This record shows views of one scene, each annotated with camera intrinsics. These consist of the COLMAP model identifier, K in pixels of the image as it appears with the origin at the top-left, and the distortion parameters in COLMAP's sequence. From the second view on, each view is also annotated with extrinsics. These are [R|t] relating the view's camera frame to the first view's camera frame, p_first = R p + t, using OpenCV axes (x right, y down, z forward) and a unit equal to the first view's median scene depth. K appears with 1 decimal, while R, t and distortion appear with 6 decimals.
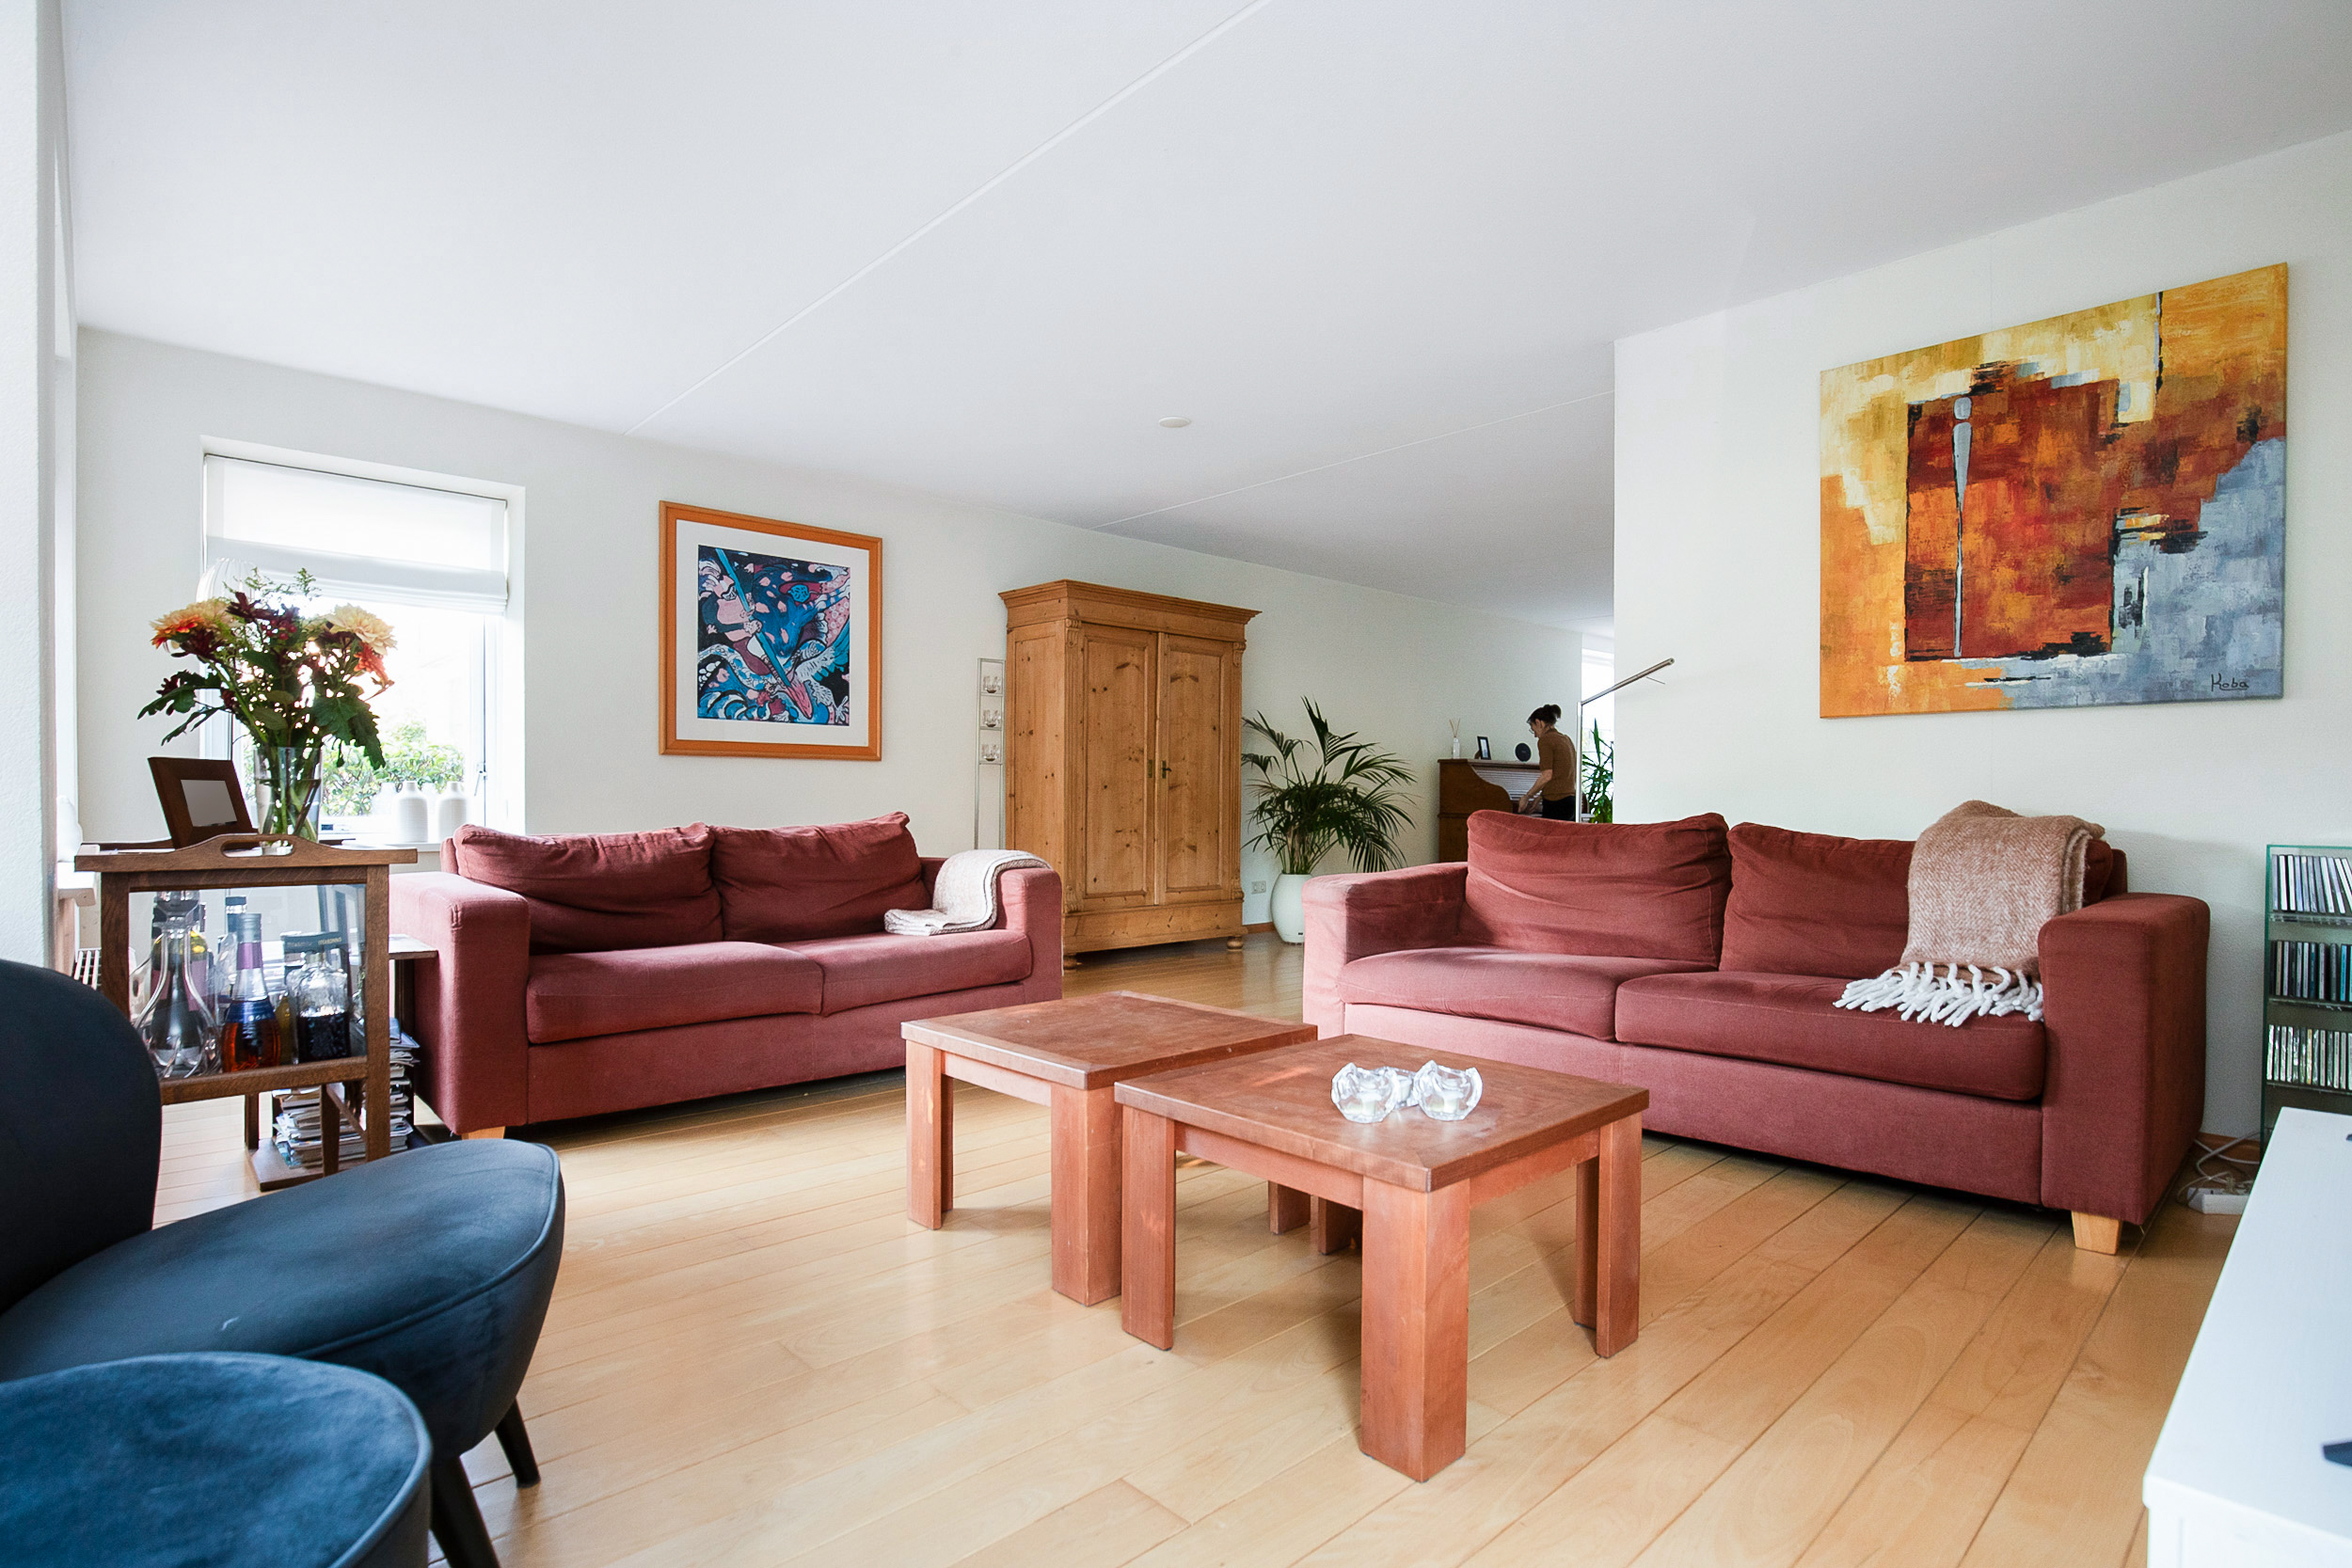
lens RADIAL K [[1195.8, 0, 1176.0], [0, 1195.8, 784.0], [0, 0, 1]] dist [0.000841, 0.000316]
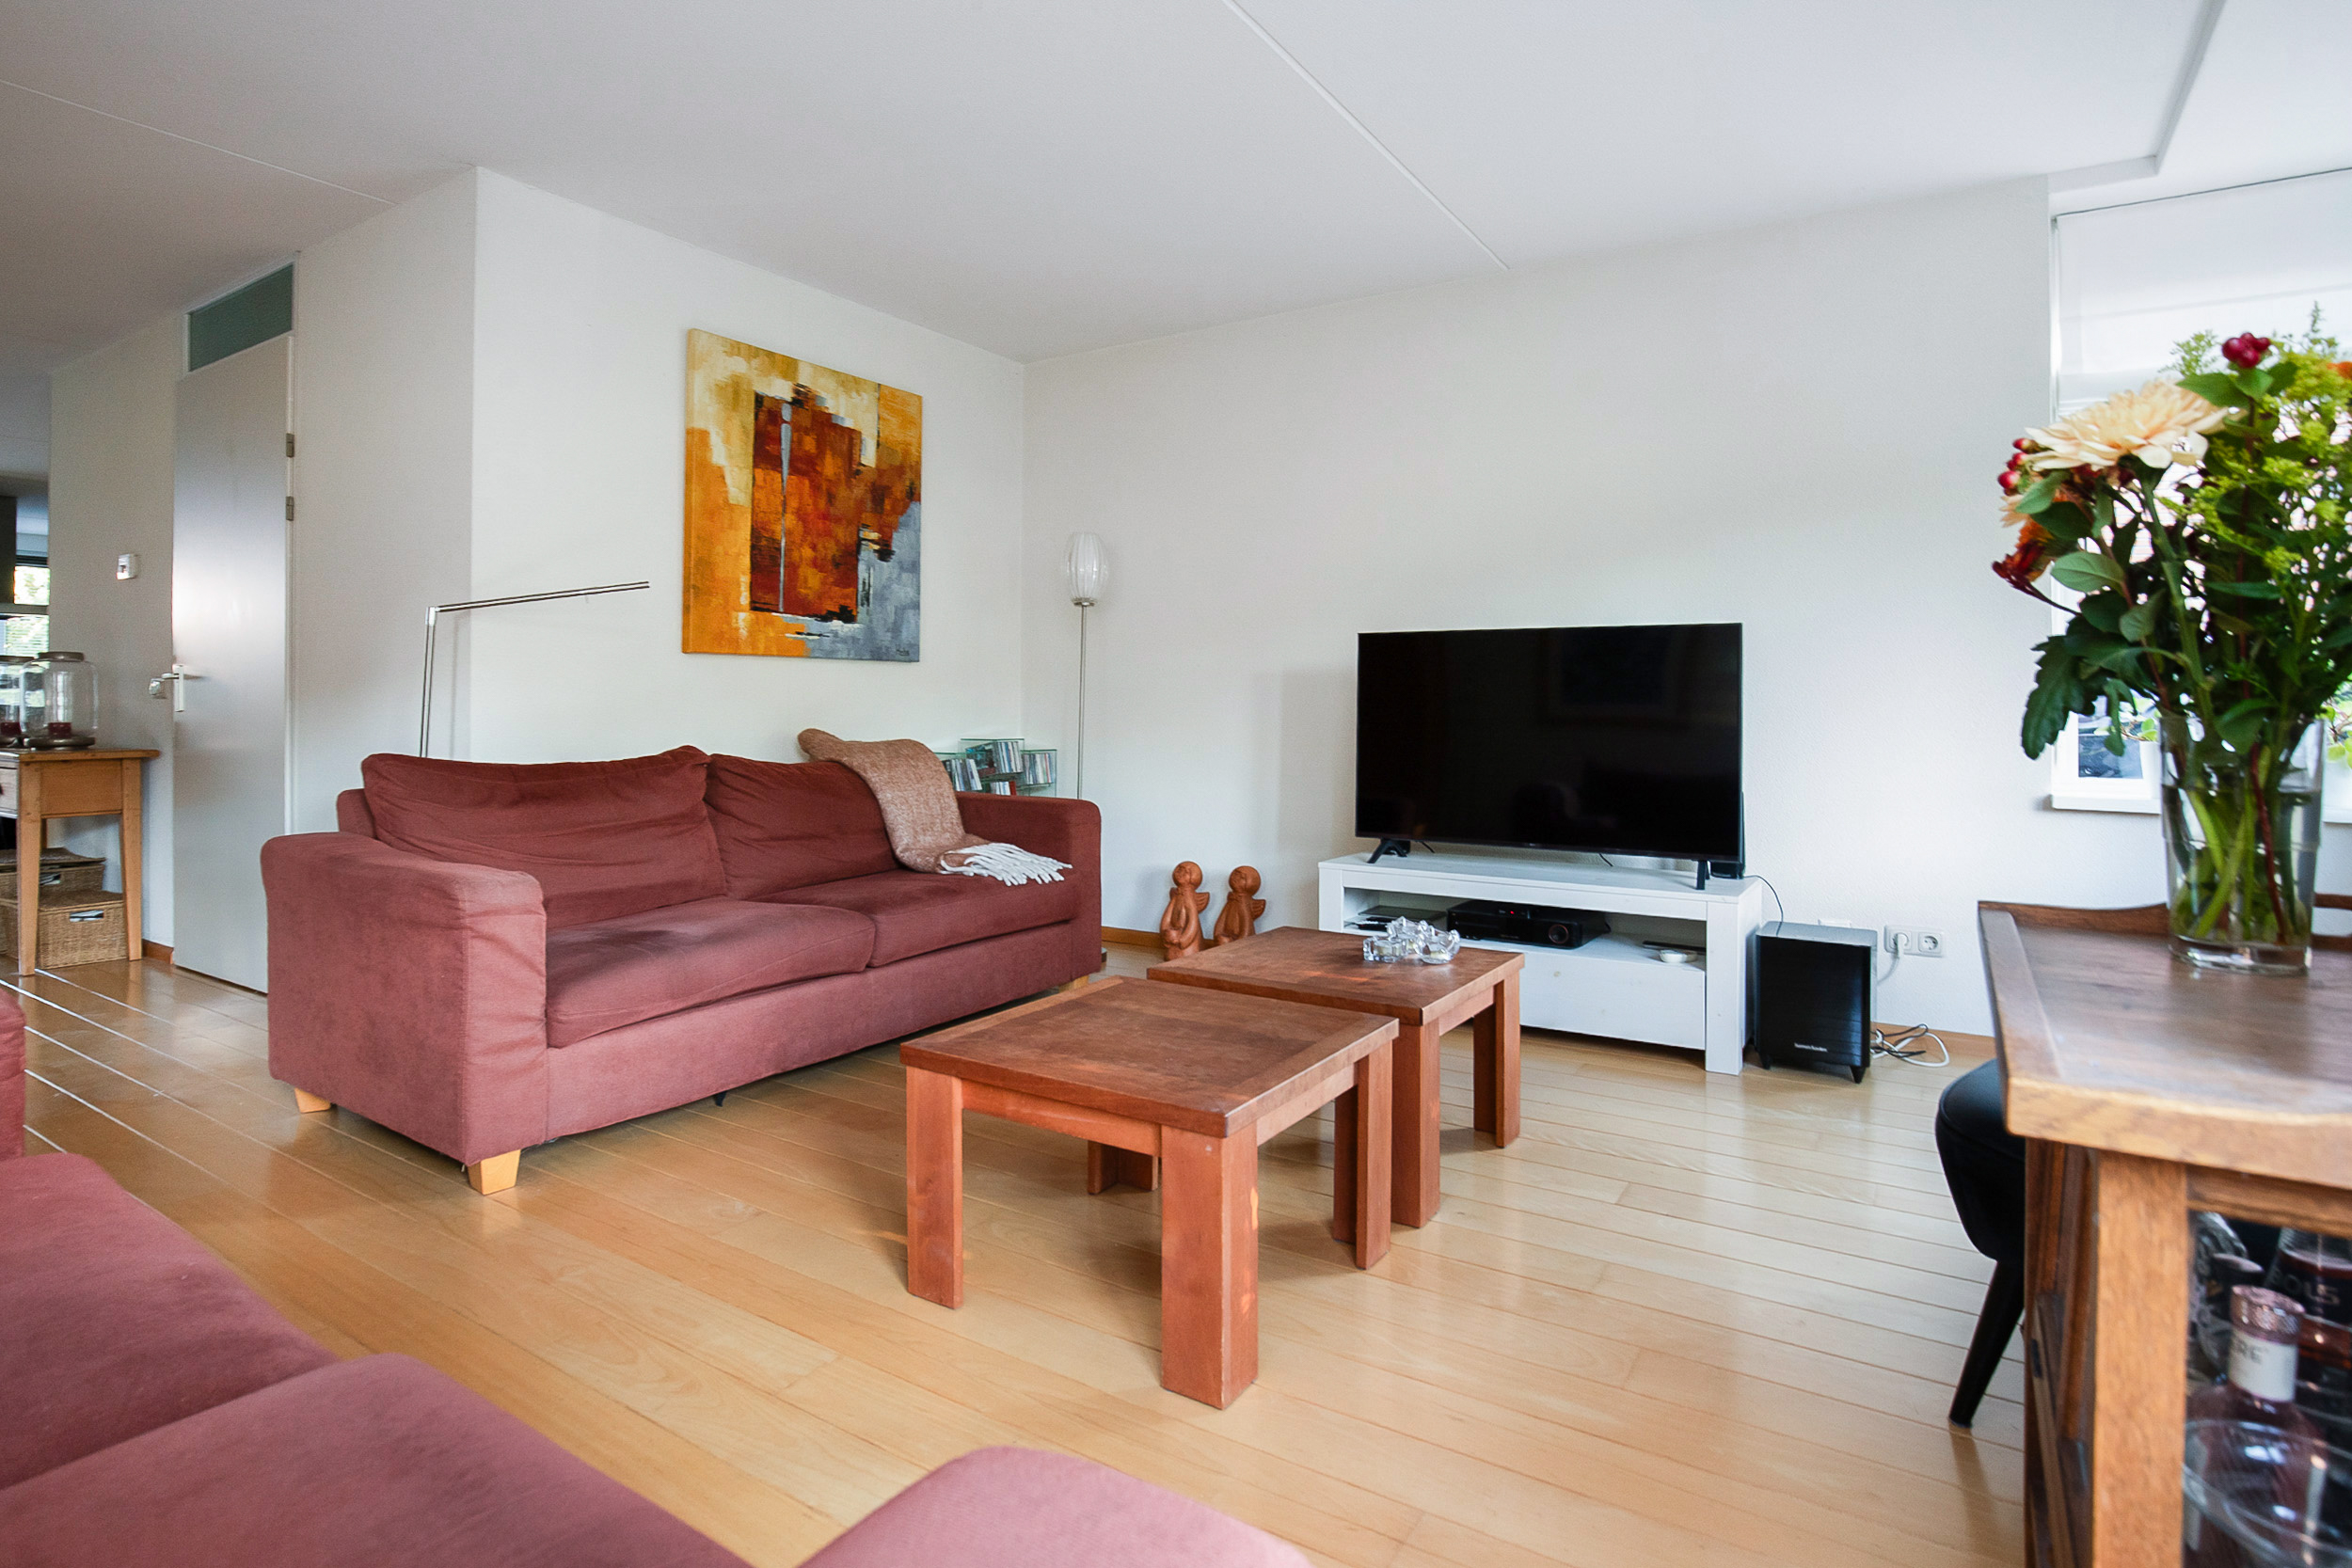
lens RADIAL K [[1195.2, 0, 1174.3], [0, 1195.2, 706.7], [0, 0, 1]] dist [-0.000999, -0.000056]
pose [[-0.219176, -0.000978, 0.975685, -0.662439], [-0.010315, 0.999946, -0.001315, -0.011029], [-0.975631, -0.010352, -0.219175, 0.904020]]
